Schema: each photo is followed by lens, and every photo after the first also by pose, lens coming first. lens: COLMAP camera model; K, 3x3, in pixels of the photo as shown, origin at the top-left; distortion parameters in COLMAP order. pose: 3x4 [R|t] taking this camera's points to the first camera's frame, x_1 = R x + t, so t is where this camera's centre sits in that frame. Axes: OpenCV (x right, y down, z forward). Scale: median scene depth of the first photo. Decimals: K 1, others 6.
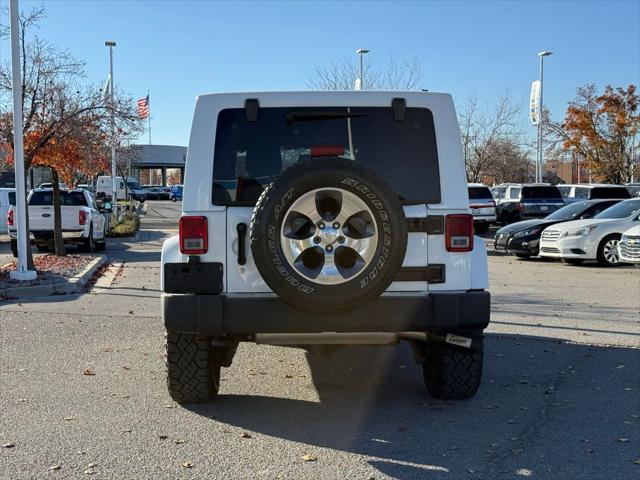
lens RADIAL K [[882.7, 0, 320.0], [0, 882.7, 240.0], [0, 0, 1]] dist [0.137825, -0.122555]
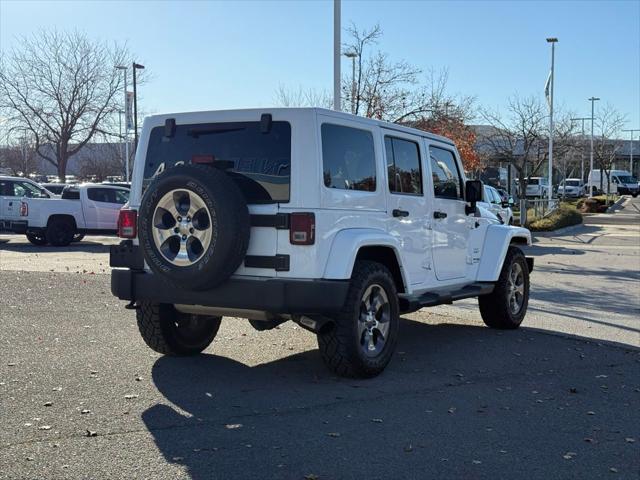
lens RADIAL K [[882.7, 0, 320.0], [0, 882.7, 240.0], [0, 0, 1]] dist [0.137825, -0.122555]
pose [[0.841962, 0.037734, -0.538216, 0.809556], [-0.033966, 0.999280, 0.016922, -0.013804], [0.538467, 0.004033, 0.842637, 0.041856]]
